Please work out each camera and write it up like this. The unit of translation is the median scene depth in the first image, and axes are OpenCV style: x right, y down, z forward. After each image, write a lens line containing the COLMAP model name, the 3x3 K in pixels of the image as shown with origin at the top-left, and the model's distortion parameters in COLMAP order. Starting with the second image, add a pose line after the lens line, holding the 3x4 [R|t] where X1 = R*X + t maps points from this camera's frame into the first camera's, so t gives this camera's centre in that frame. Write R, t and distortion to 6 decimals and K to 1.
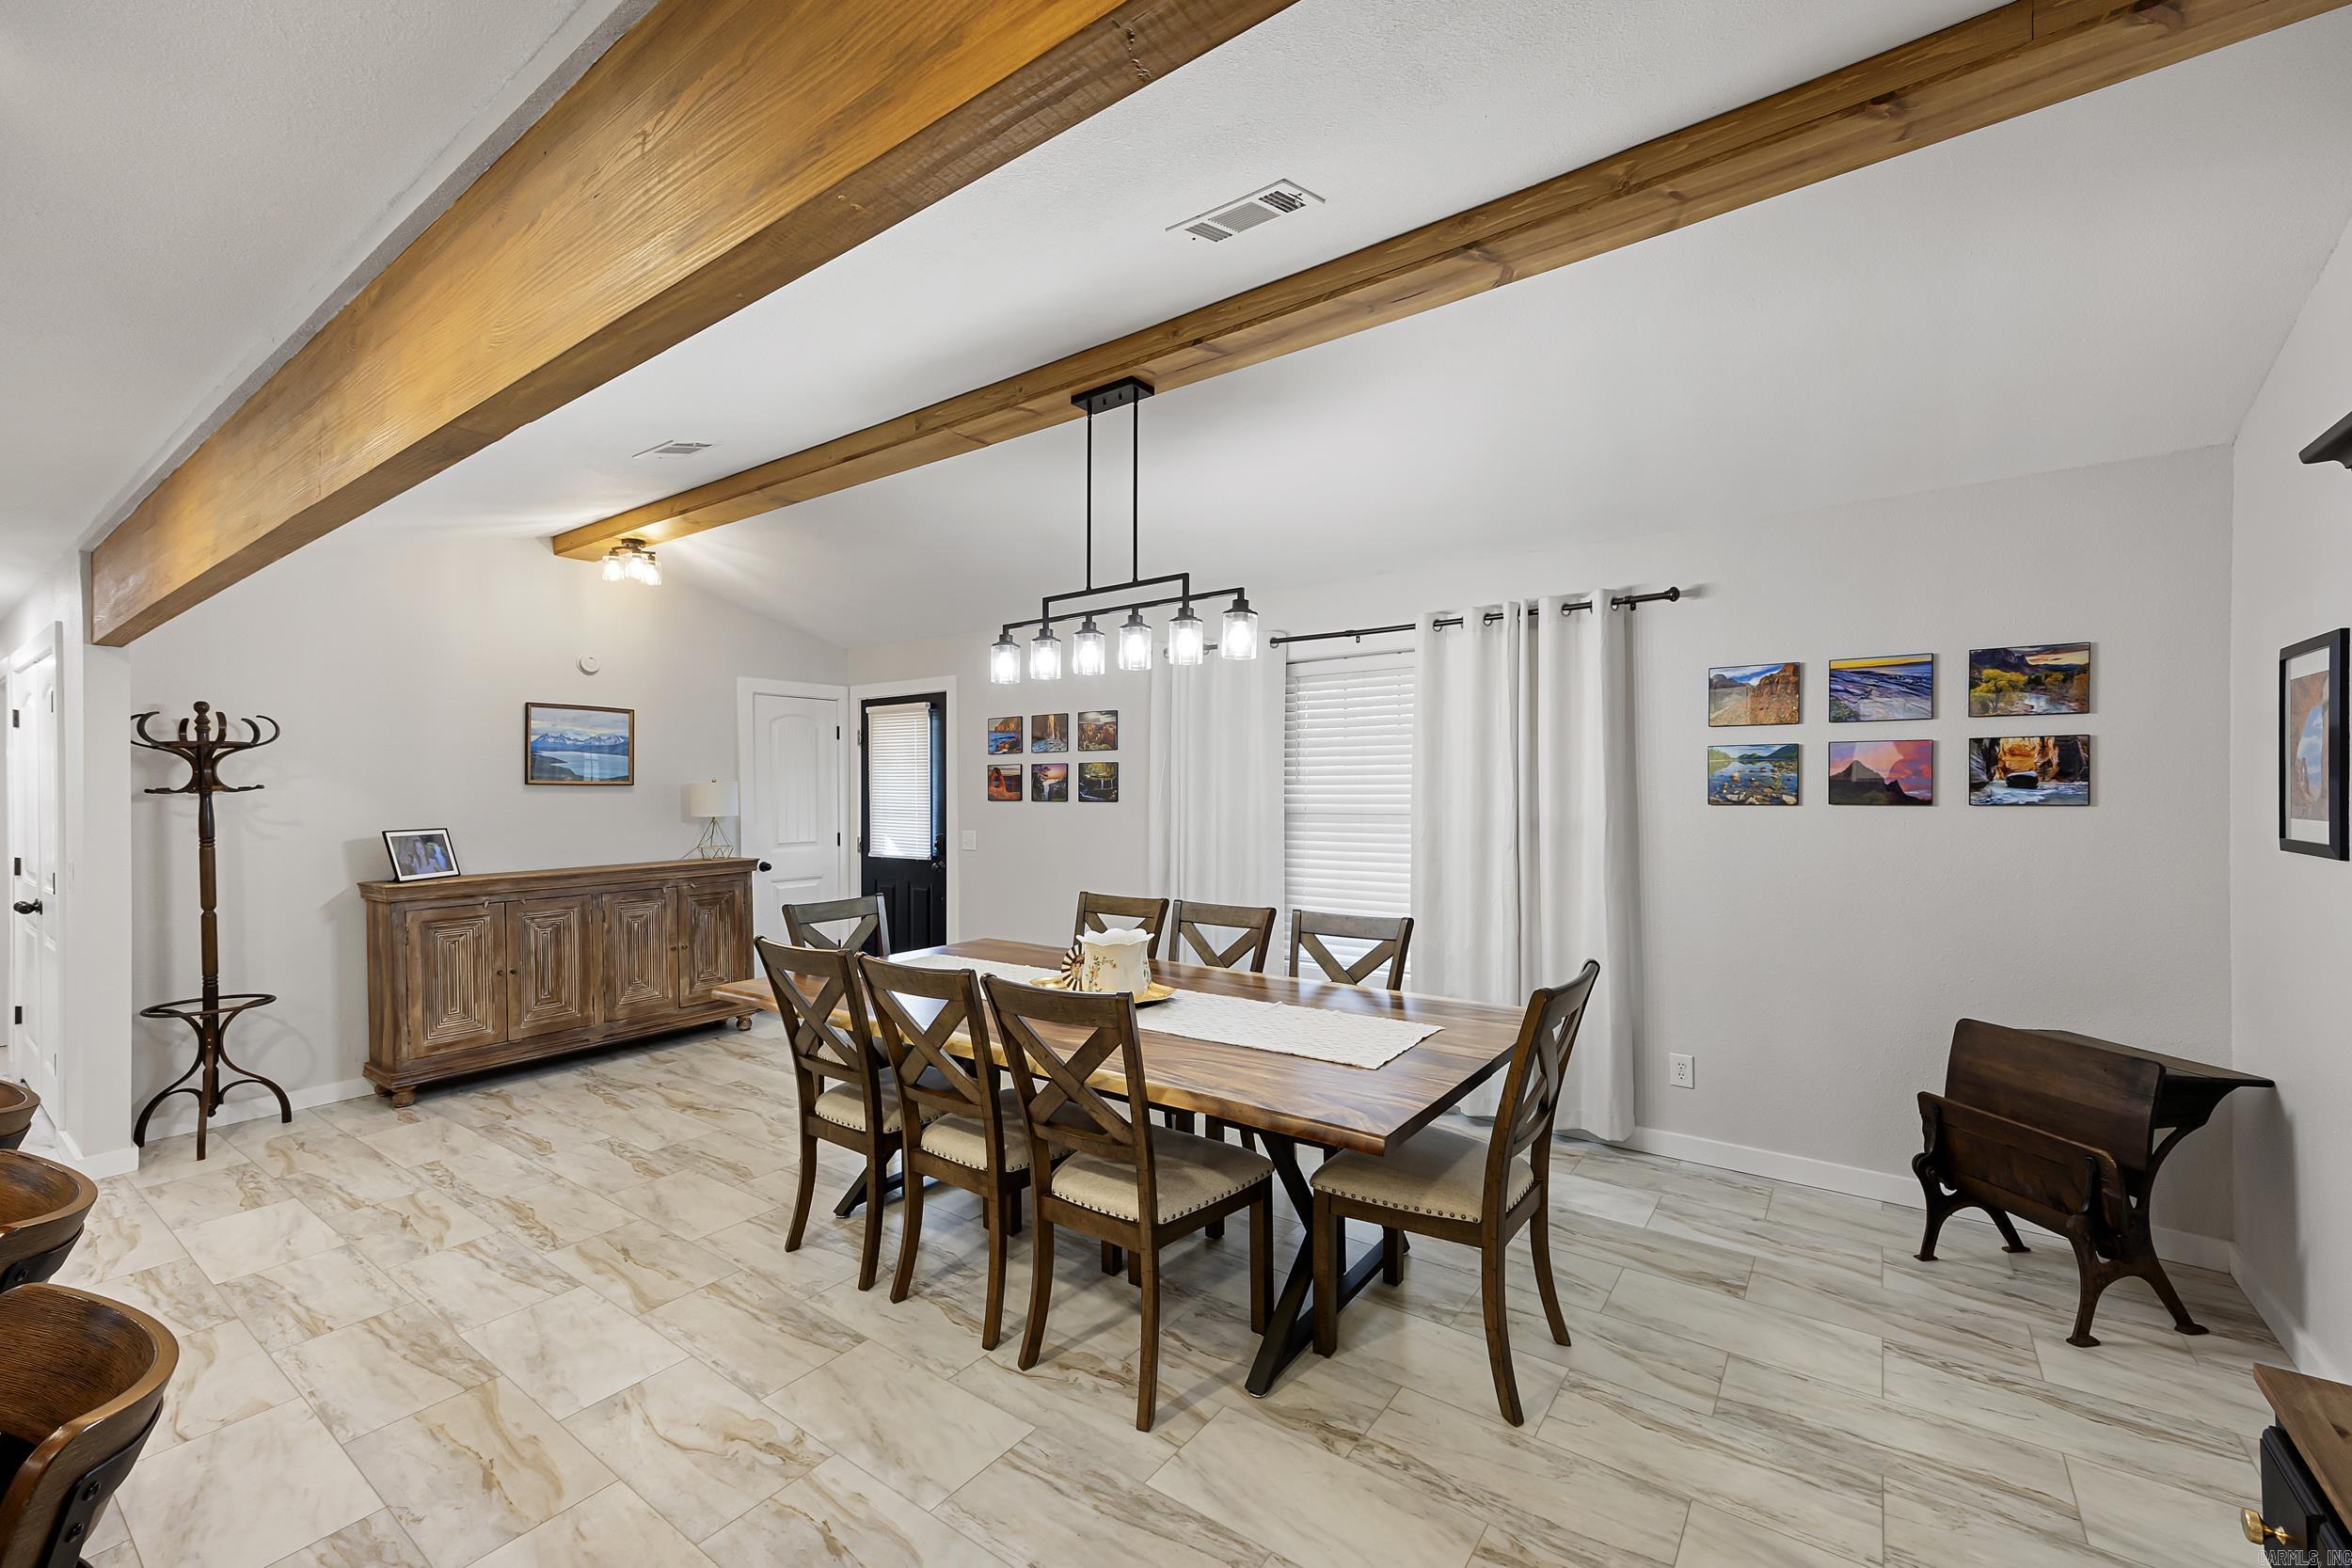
lens RADIAL K [[951.8, 0, 1185.1], [0, 951.8, 791.5], [0, 0, 1]] dist [0.011064, -0.000137]
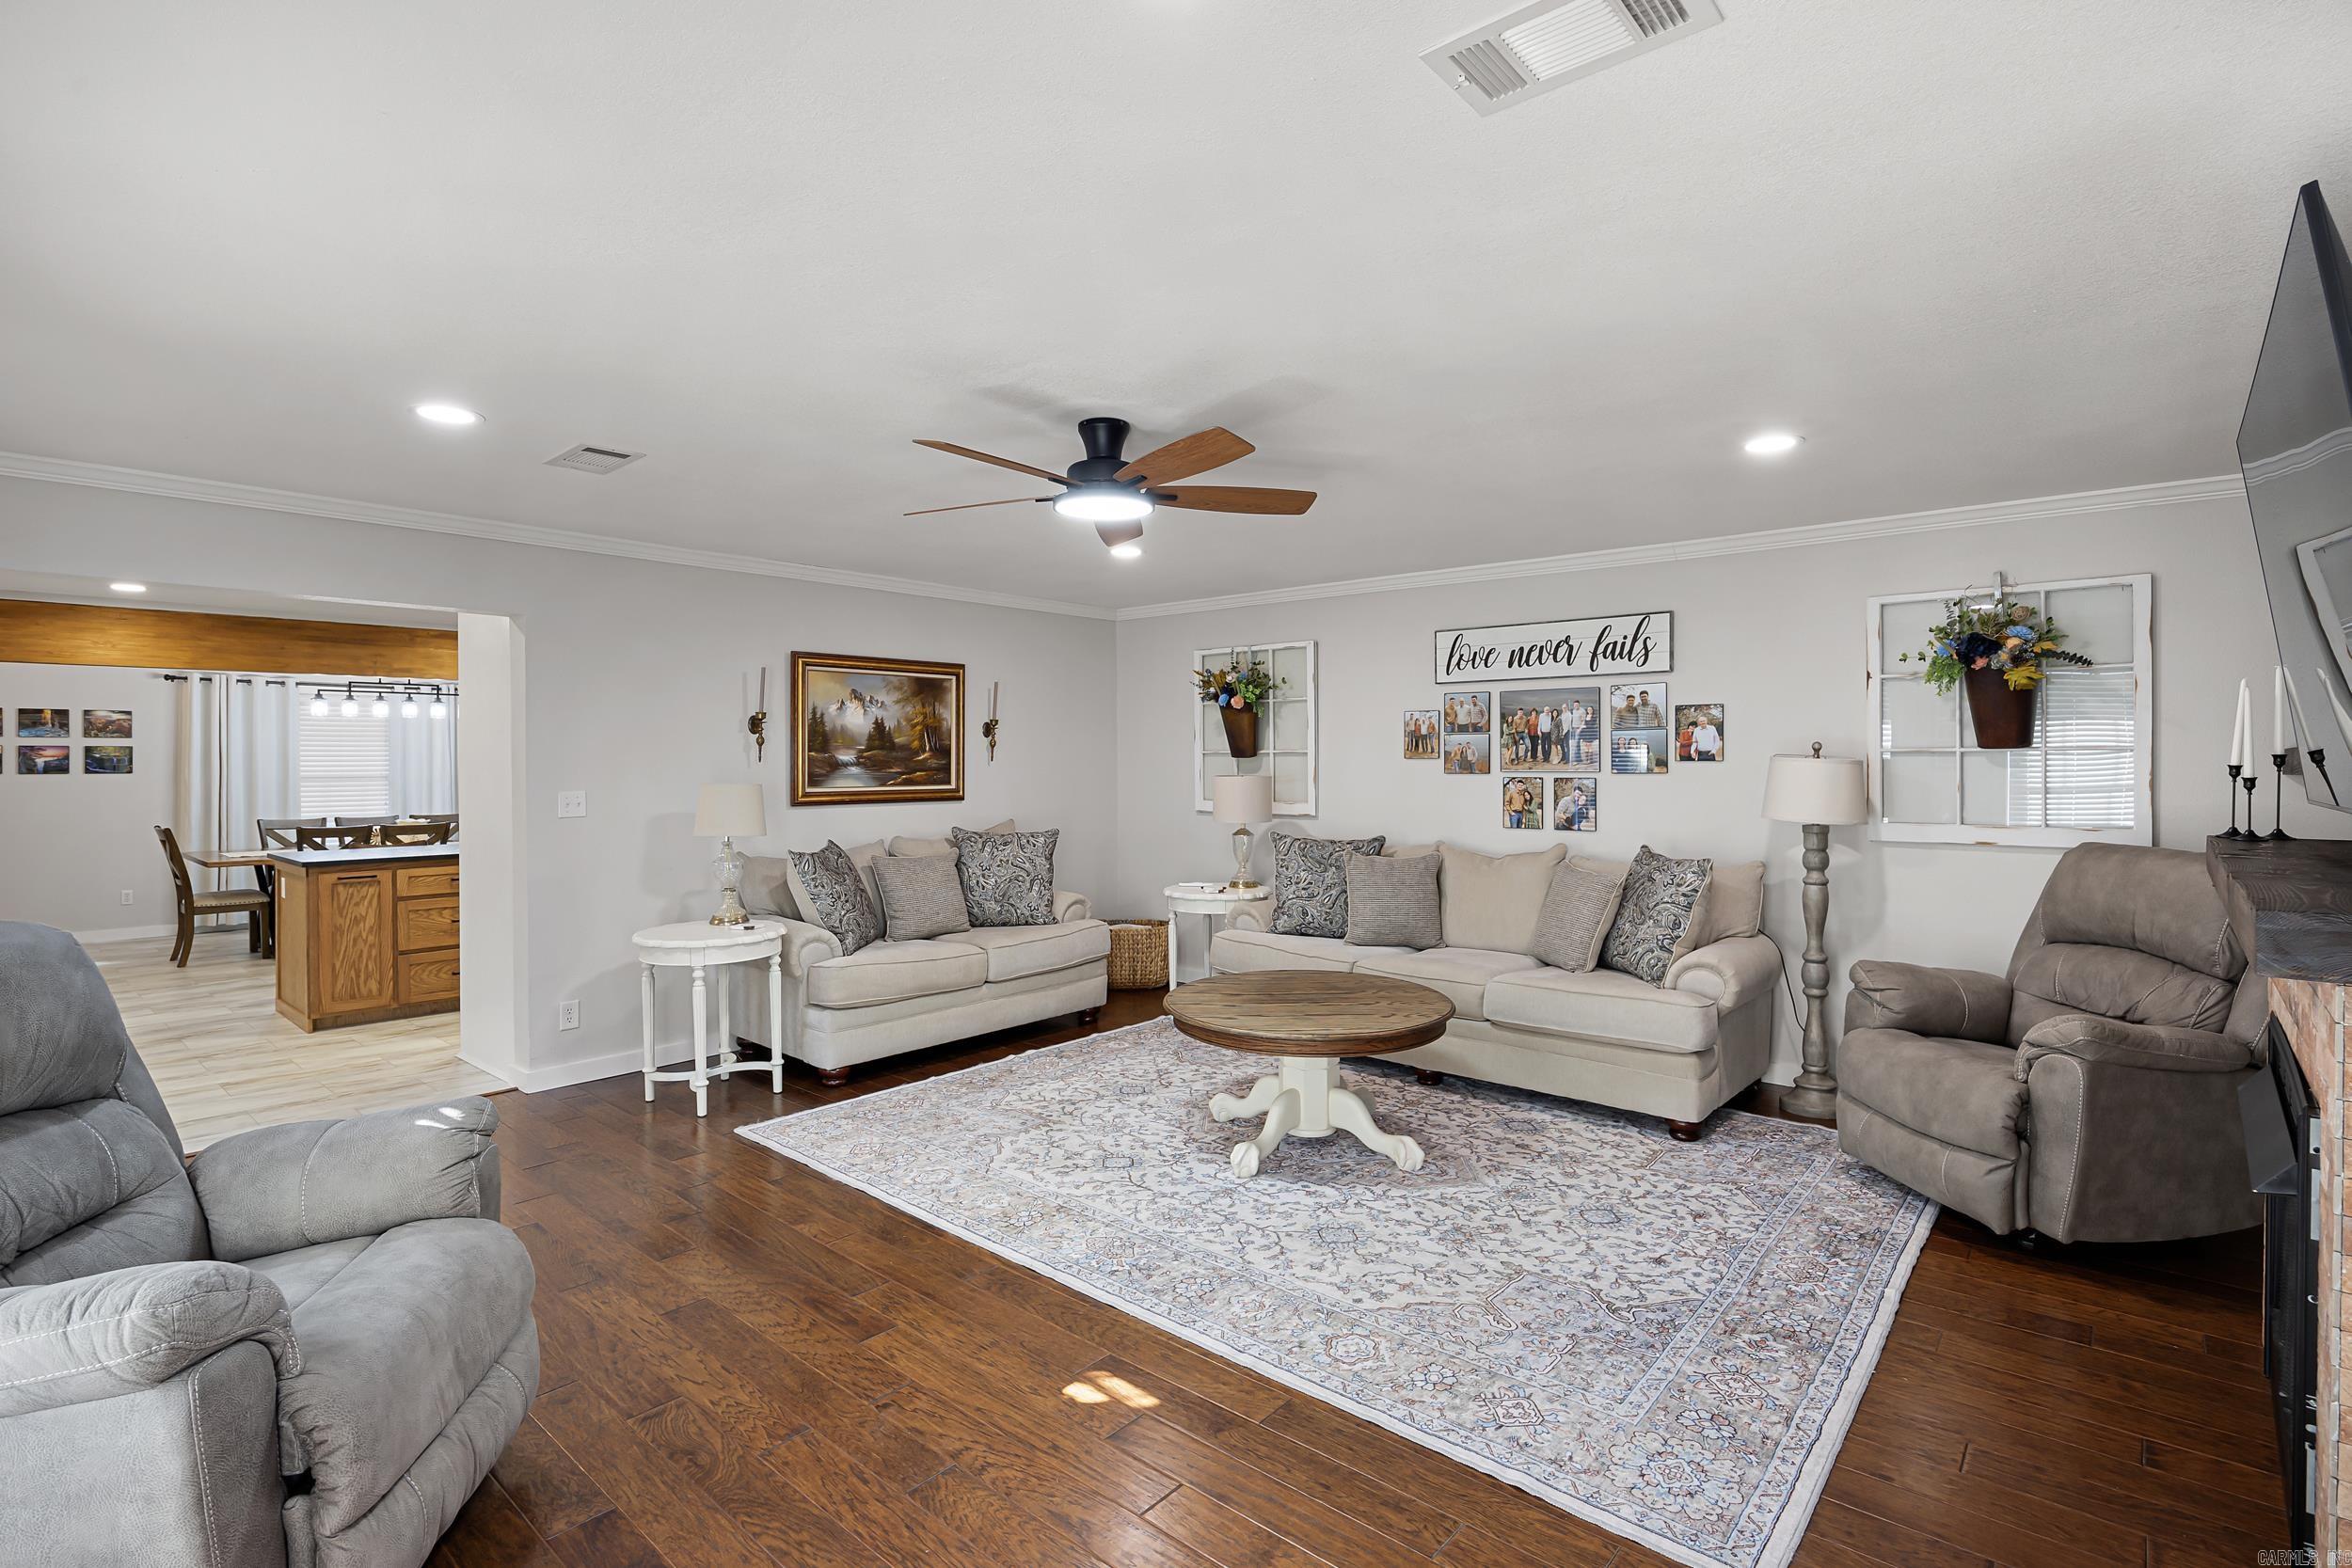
lens RADIAL K [[1097.9, 0, 1177.8], [0, 1097.9, 759.6], [0, 0, 1]] dist [-0.017604, 0.000465]
pose [[0.093617, 0.004519, 0.995598, -2.494304], [0.004798, 0.999976, -0.004990, 0.009193], [-0.995597, 0.005244, 0.093593, -1.208059]]
